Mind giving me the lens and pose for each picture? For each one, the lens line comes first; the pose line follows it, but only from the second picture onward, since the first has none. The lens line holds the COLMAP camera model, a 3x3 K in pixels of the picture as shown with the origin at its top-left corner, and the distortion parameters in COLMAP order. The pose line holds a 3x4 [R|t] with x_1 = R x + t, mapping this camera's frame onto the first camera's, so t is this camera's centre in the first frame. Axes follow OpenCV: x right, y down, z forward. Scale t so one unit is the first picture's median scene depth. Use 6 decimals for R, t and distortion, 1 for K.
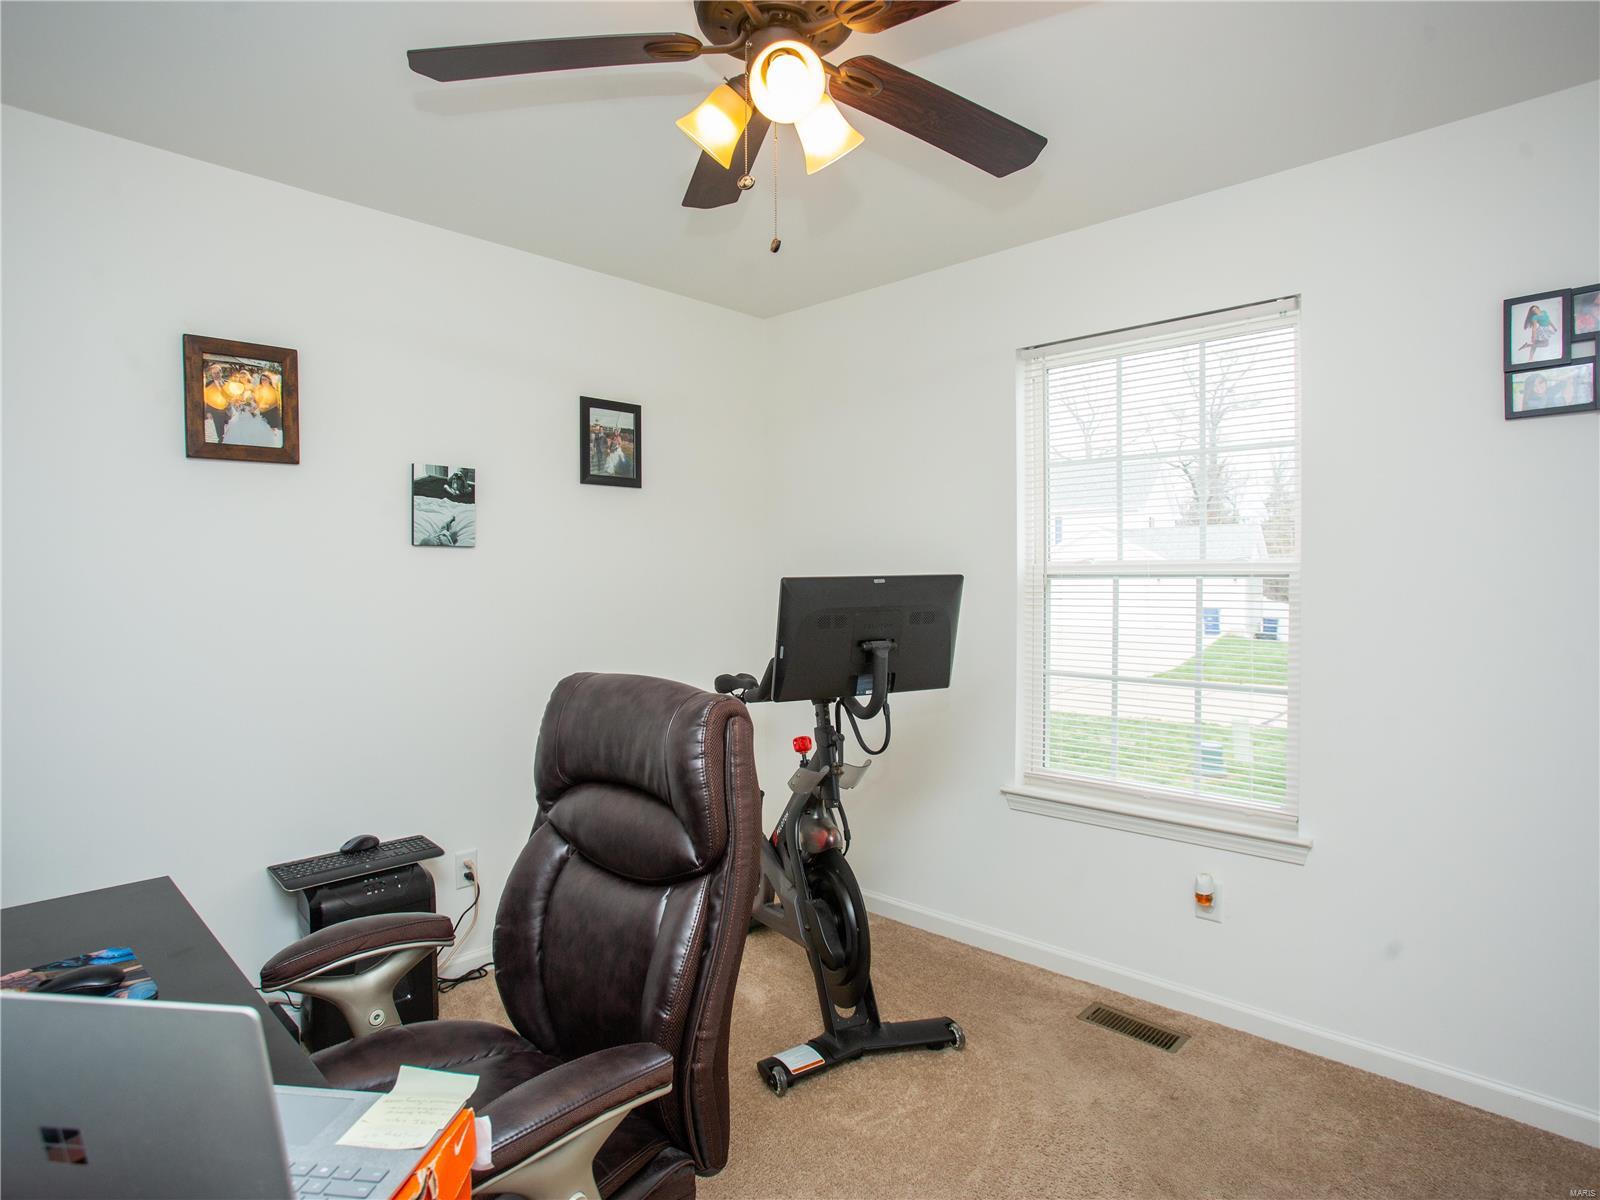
lens RADIAL K [[866.0, 0, 797.9], [0, 866.0, 590.1], [0, 0, 1]] dist [-0.066241, 0.032148]
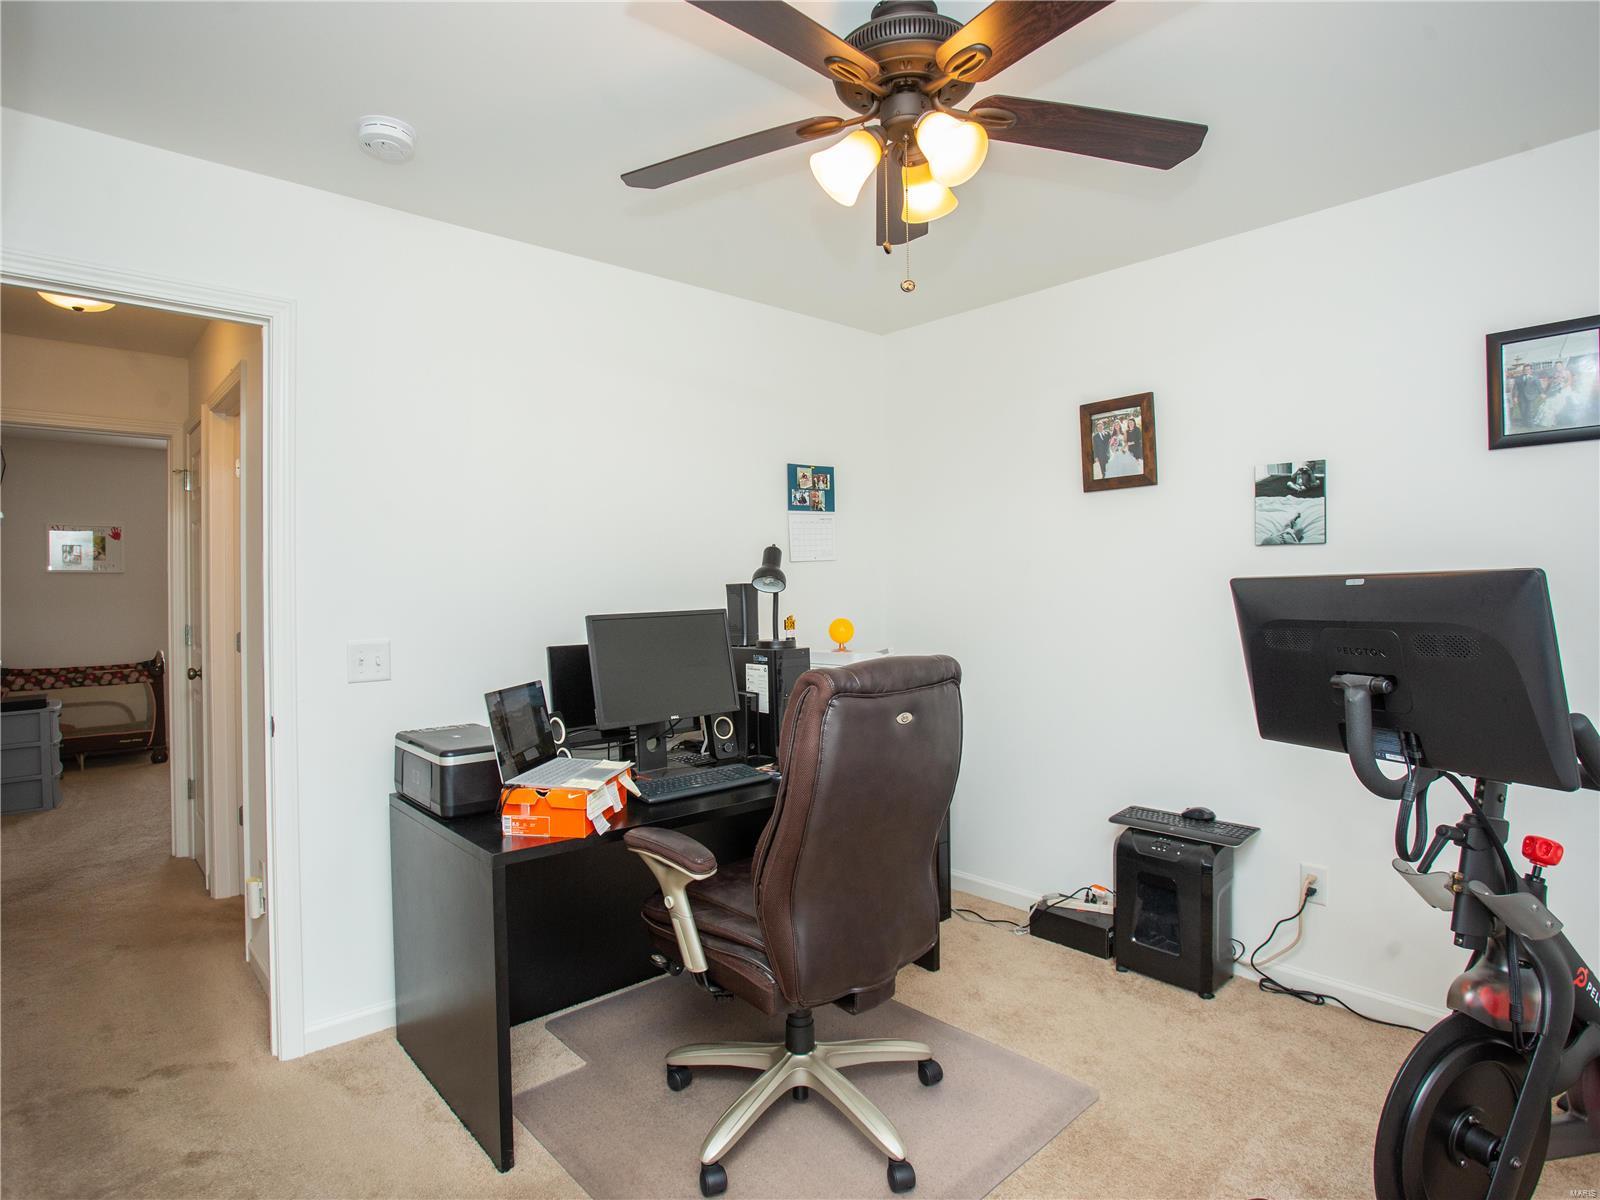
lens RADIAL K [[866.0, 0, 797.9], [0, 866.0, 590.1], [0, 0, 1]] dist [-0.066241, 0.032148]
pose [[-0.063442, 0.011510, -0.997919, 0.607023], [-0.003952, 0.999923, 0.011784, -0.008303], [0.997978, 0.004691, -0.063392, 0.510019]]
